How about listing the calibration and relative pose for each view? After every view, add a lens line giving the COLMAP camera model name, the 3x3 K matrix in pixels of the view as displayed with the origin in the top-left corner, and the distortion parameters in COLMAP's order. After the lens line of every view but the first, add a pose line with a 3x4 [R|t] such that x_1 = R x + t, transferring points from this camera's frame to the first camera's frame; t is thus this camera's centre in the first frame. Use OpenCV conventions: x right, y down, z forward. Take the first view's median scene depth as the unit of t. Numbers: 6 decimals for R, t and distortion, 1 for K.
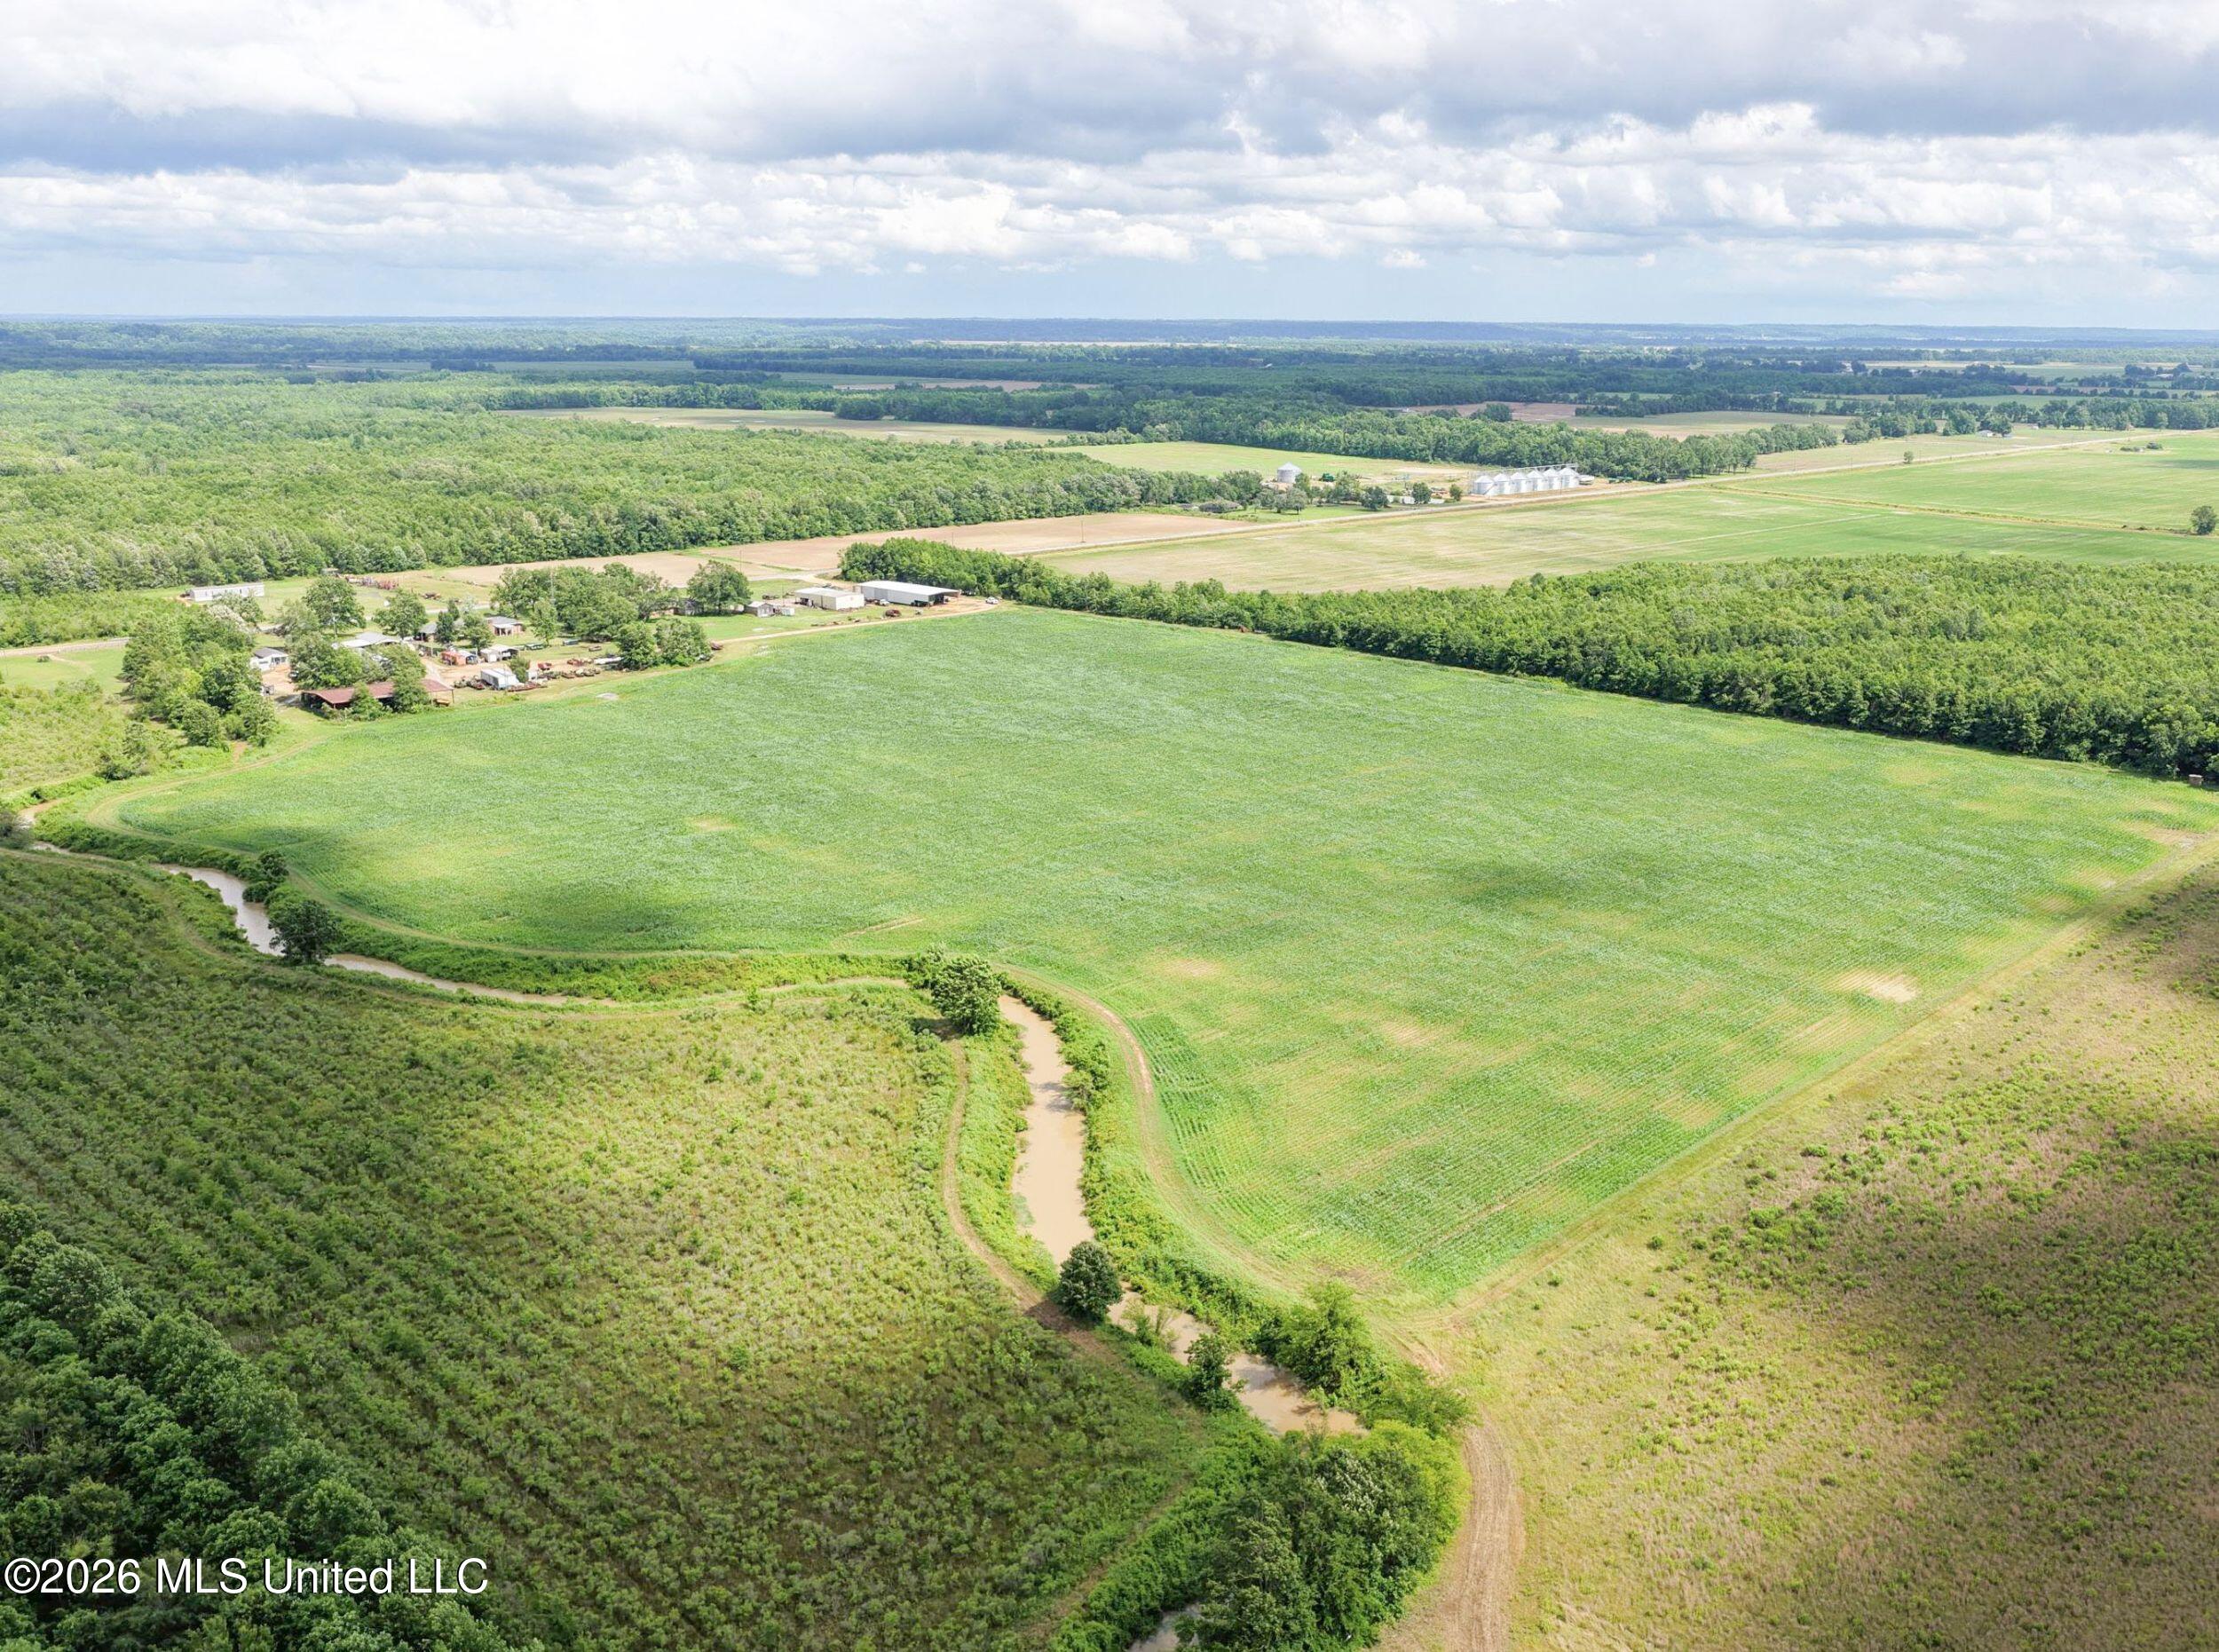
lens RADIAL K [[1987.2, 0, 1112.8], [0, 1987.2, 832.2], [0, 0, 1]] dist [-0.000447, 0.009569]
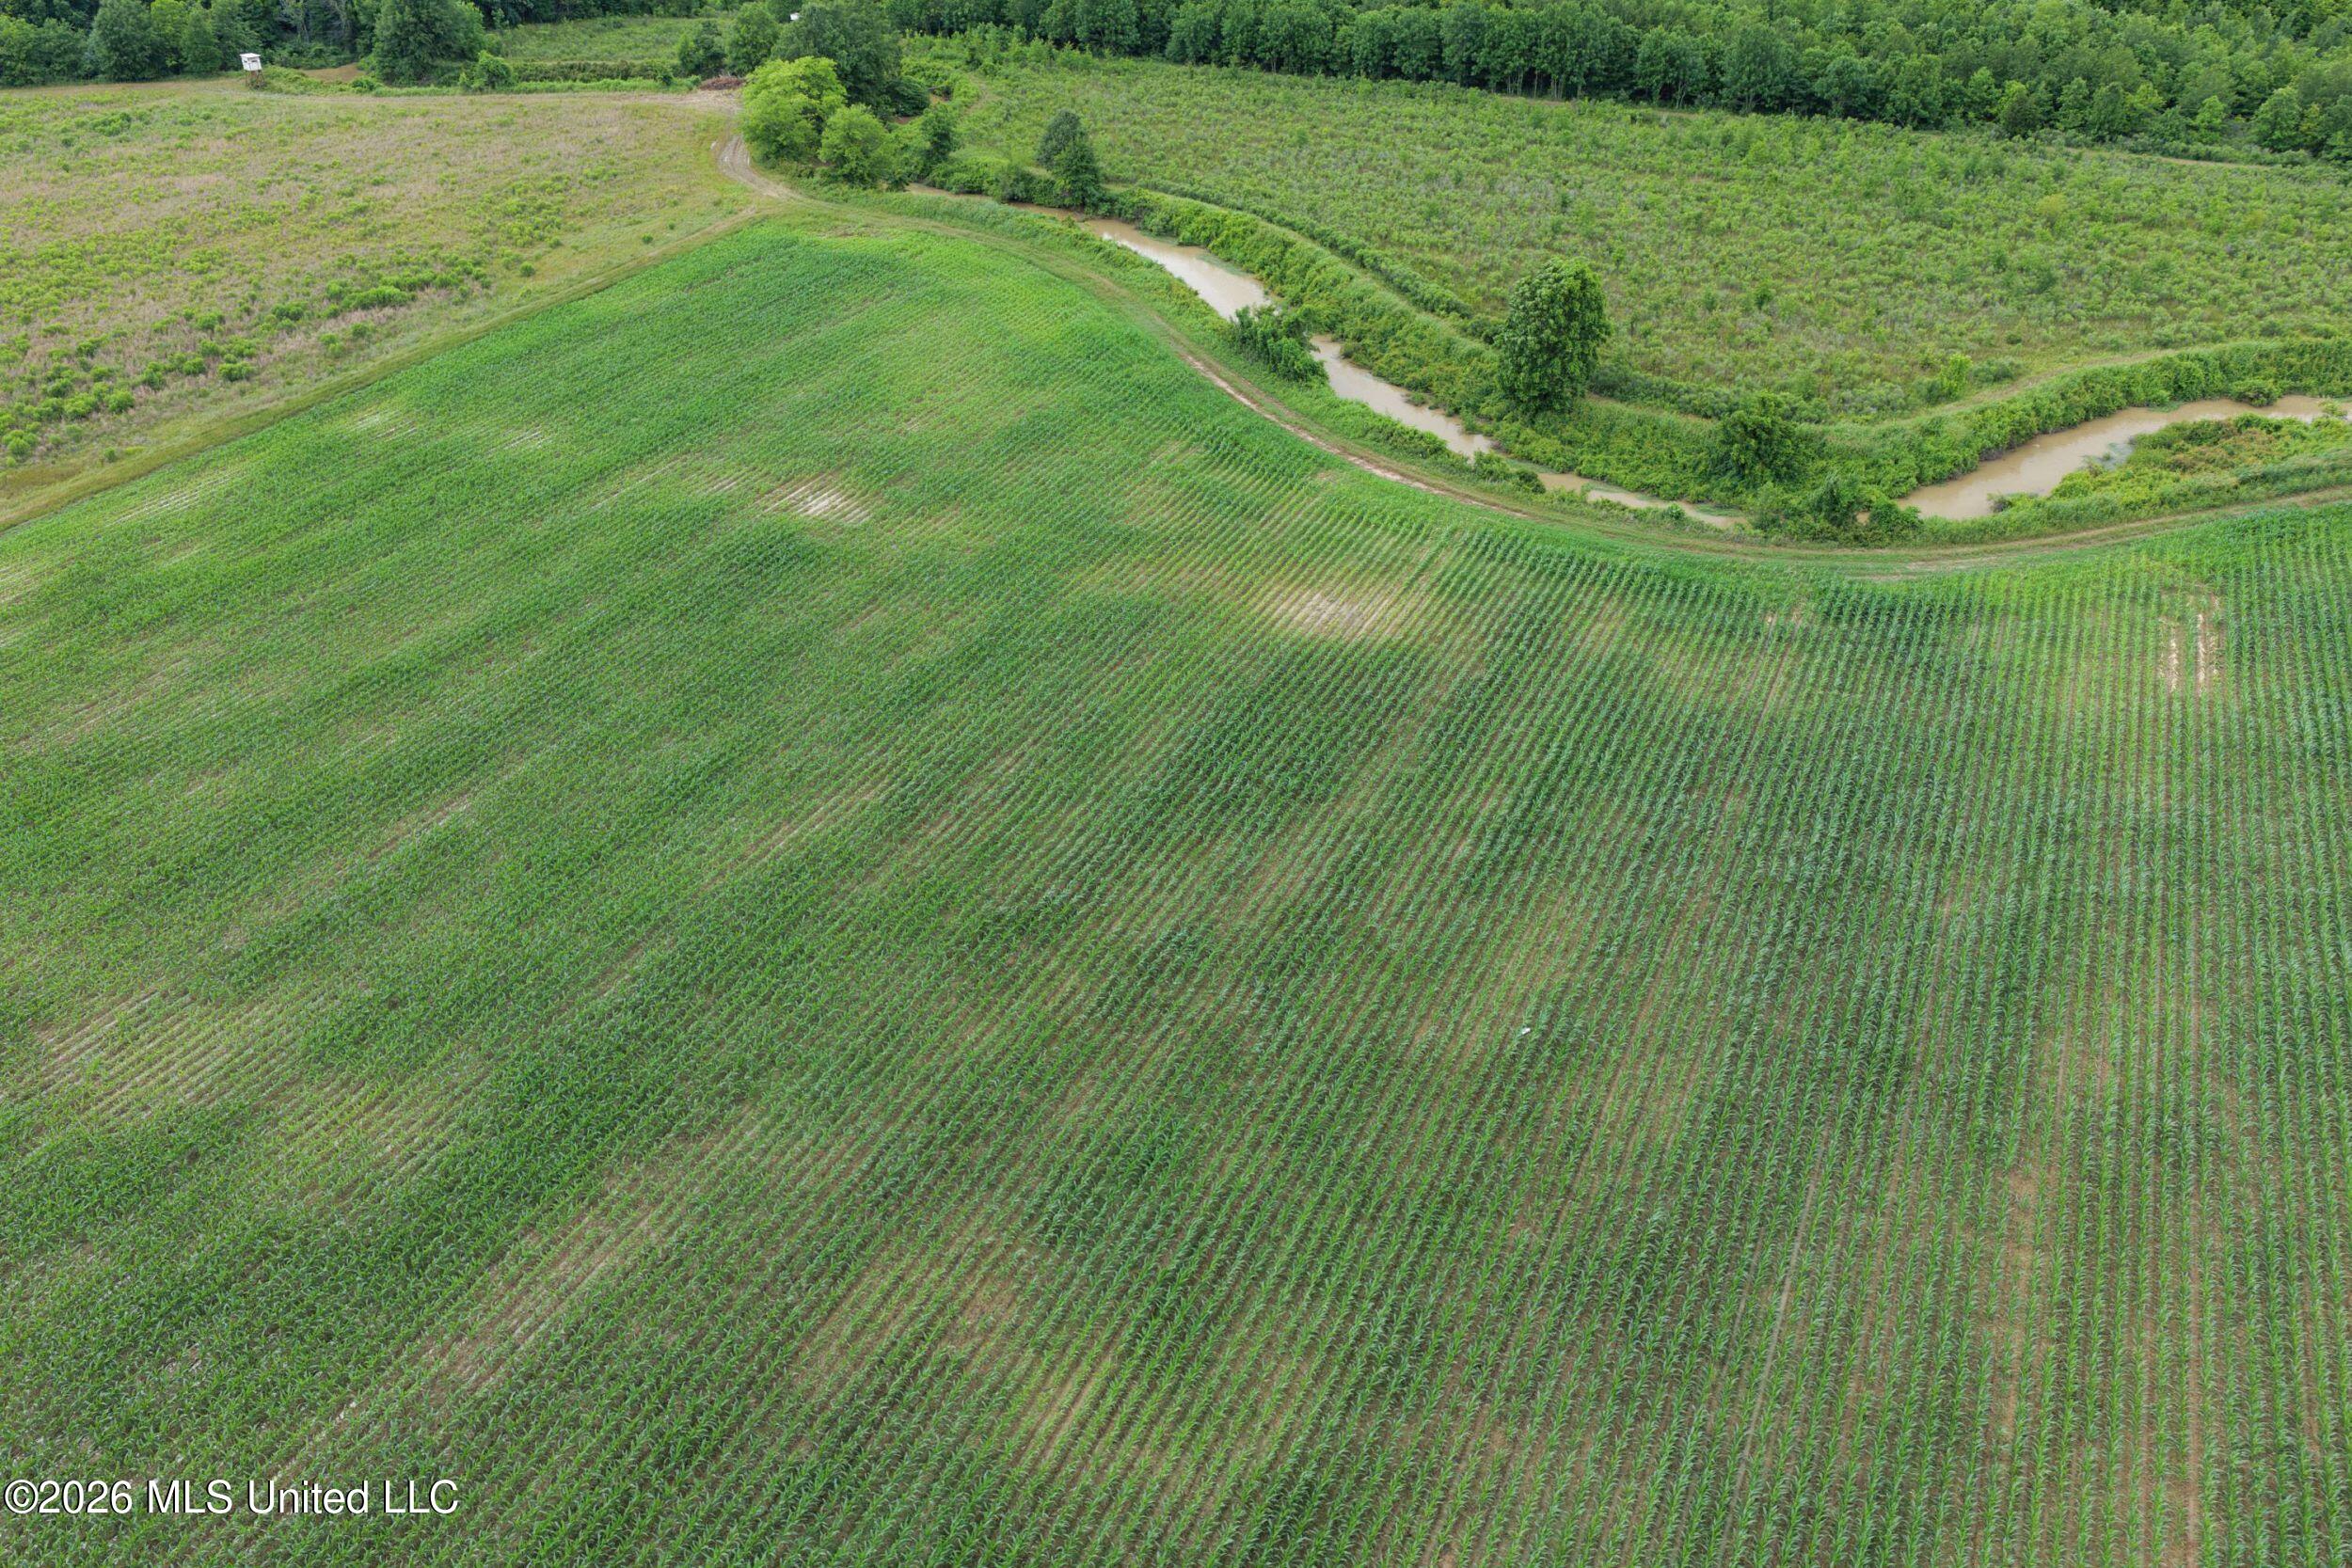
lens RADIAL K [[1875.3, 0, 1163.0], [0, 1875.3, 783.2], [0, 0, 1]] dist [0.001410, 0.000339]
pose [[-0.944942, 0.170608, -0.279243, 0.088192], [-0.081218, 0.704363, 0.705179, -0.084894], [0.316998, 0.689033, -0.651726, 0.581519]]
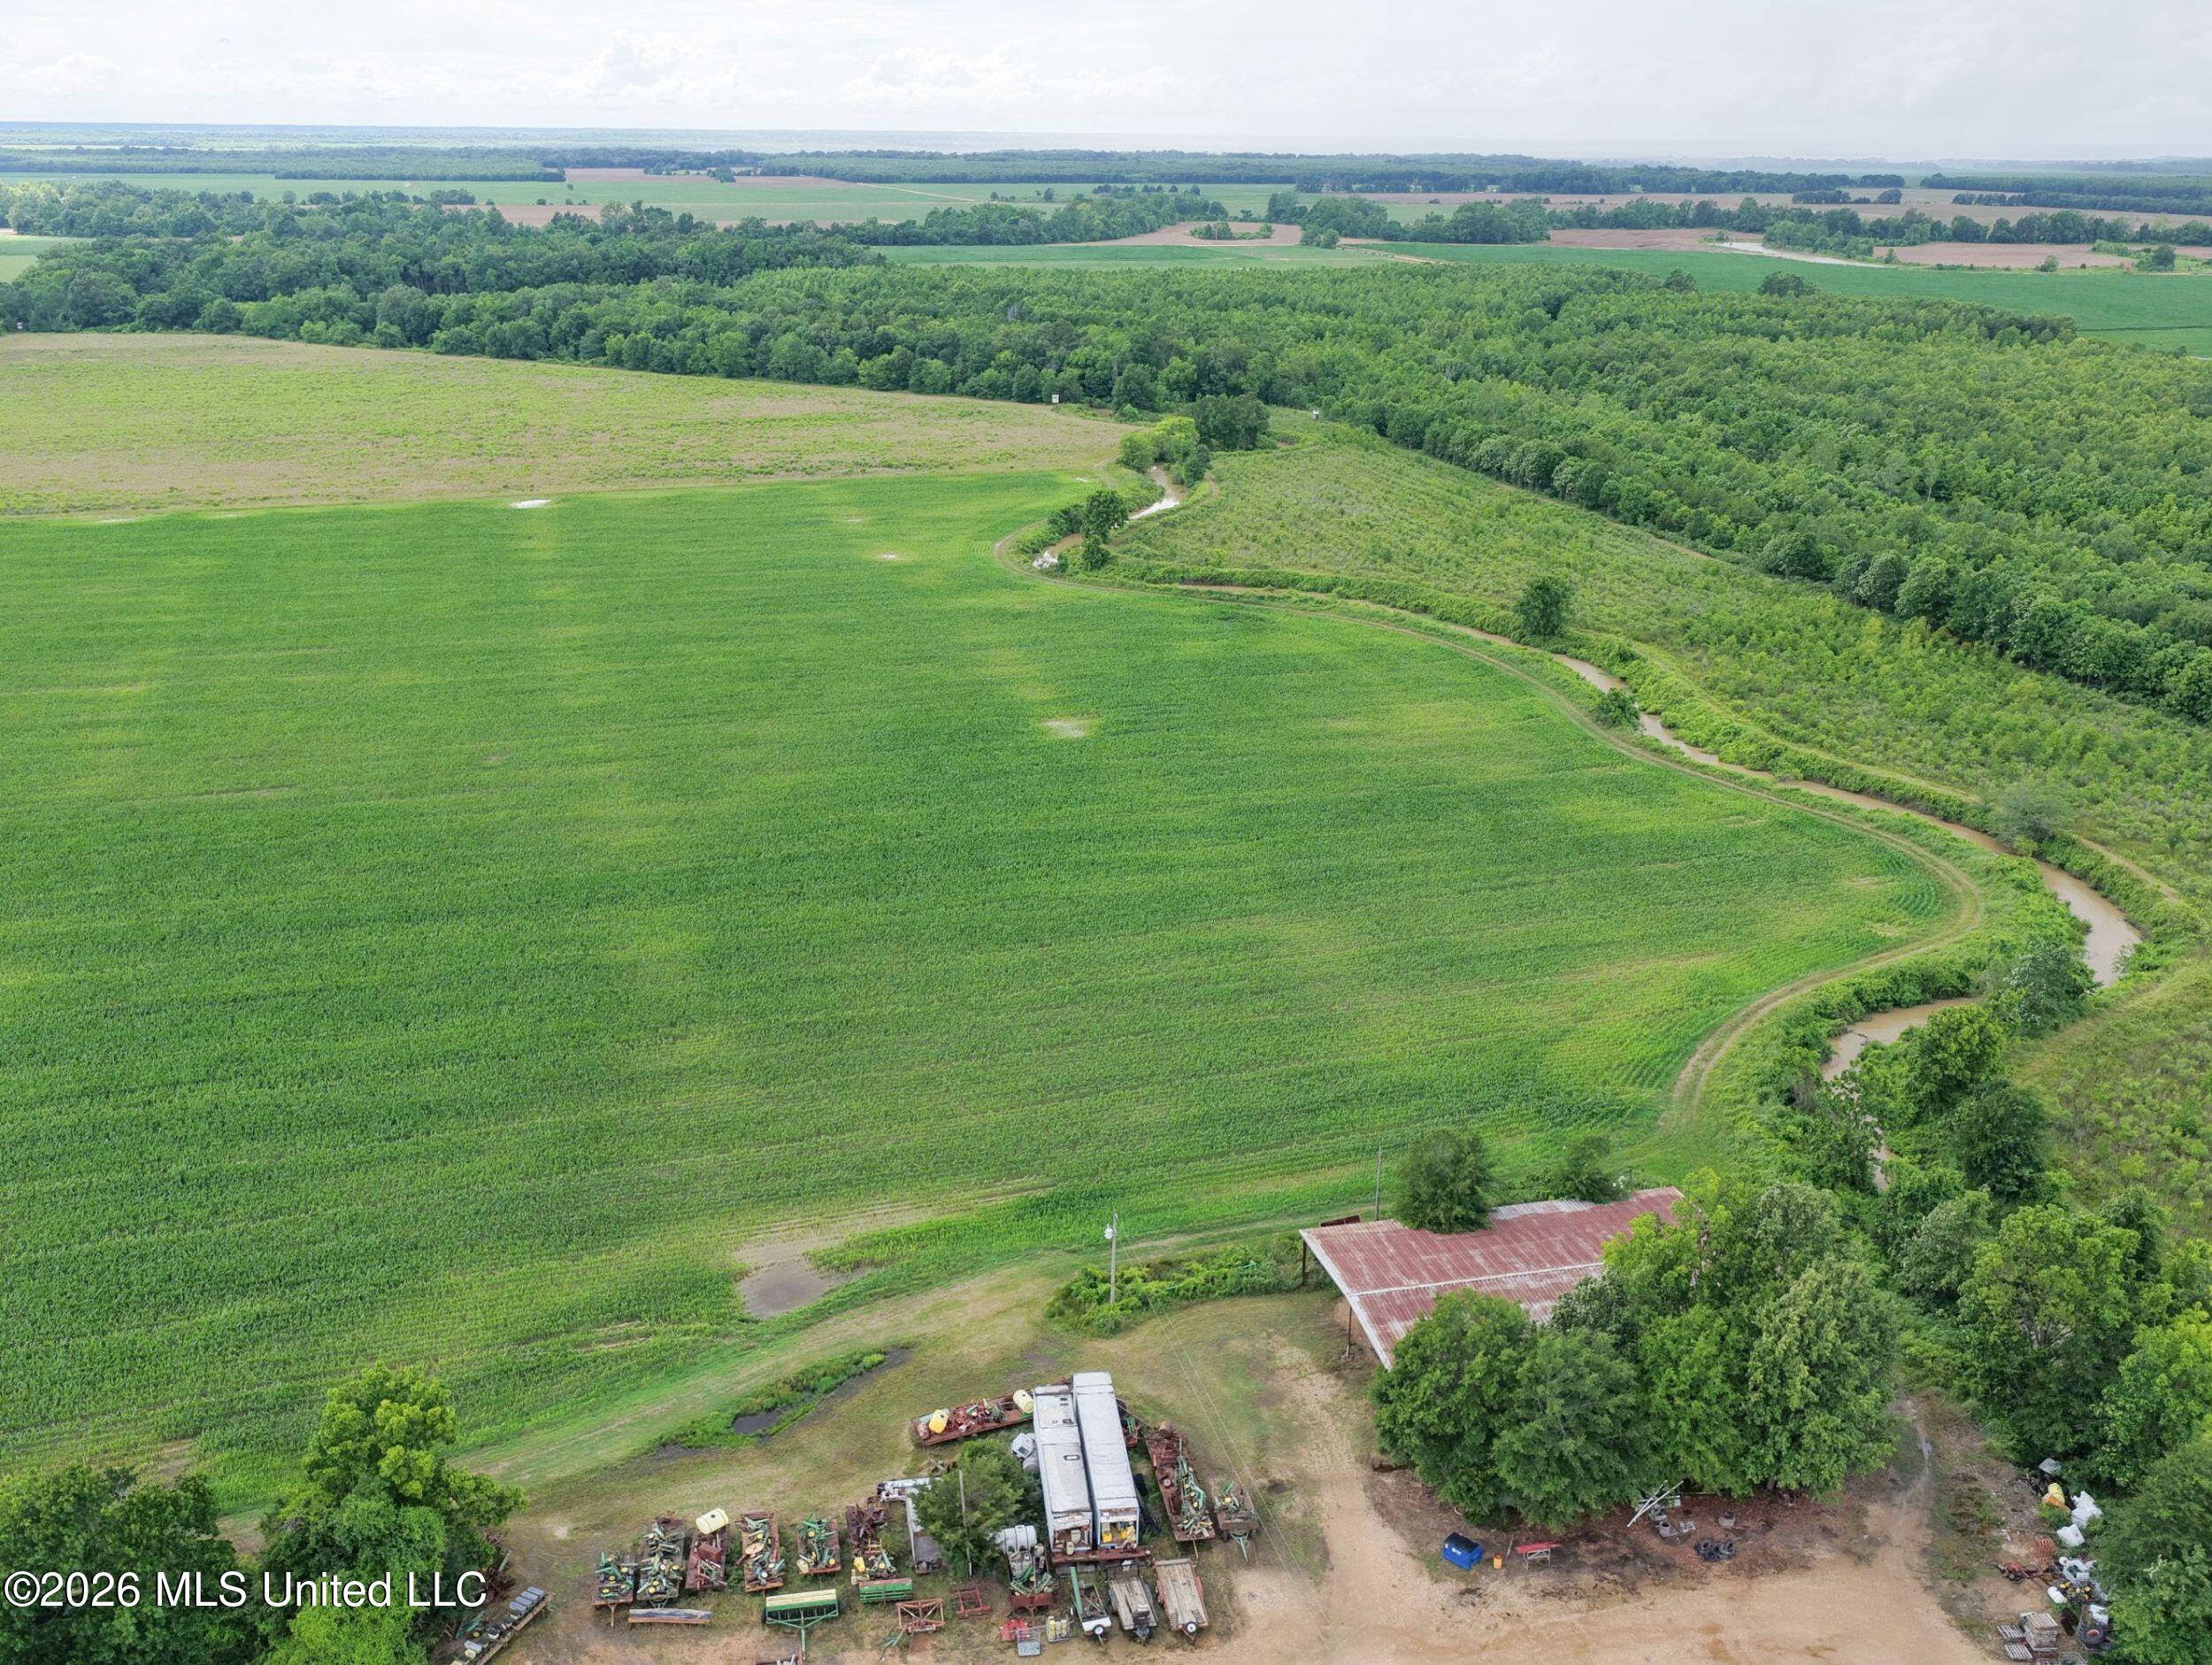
lens RADIAL K [[2067.1, 0, 1126.5], [0, 2067.1, 836.0], [0, 0, 1]] dist [0.003070, 0.000000]
pose [[-0.884948, -0.157084, 0.438396, -0.328969], [0.110694, 0.843455, 0.525671, -0.215071], [-0.452342, 0.513720, -0.729026, 0.918201]]
